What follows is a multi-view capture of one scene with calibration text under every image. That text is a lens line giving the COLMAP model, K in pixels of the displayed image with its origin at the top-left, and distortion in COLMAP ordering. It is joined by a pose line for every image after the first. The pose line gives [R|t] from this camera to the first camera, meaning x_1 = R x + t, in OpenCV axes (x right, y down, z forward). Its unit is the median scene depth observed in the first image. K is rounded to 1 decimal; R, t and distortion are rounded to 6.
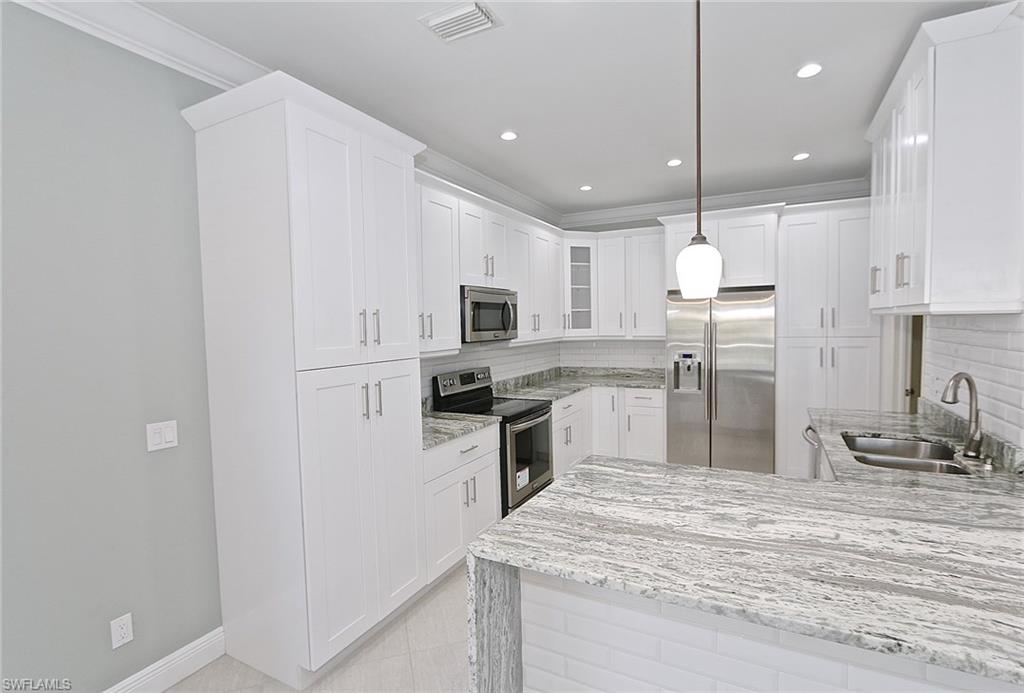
lens RADIAL K [[488.5, 0, 512.0], [0, 488.5, 346.5], [0, 0, 1]] dist [-0.001949, -0.000177]
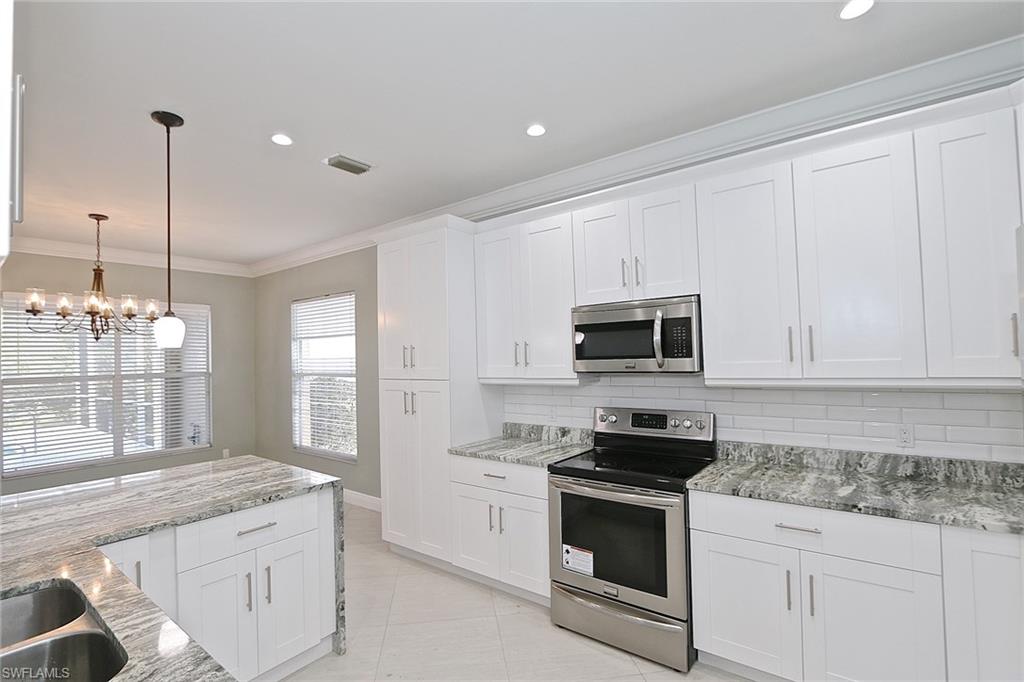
lens RADIAL K [[465.4, 0, 512.0], [0, 465.4, 341.0], [0, 0, 1]] dist [-0.017582, 0.000728]
pose [[-0.169737, -0.014991, -0.985375, 1.106413], [-0.019084, 0.999747, -0.011922, -0.076435], [0.985305, 0.016781, -0.169980, 1.533756]]
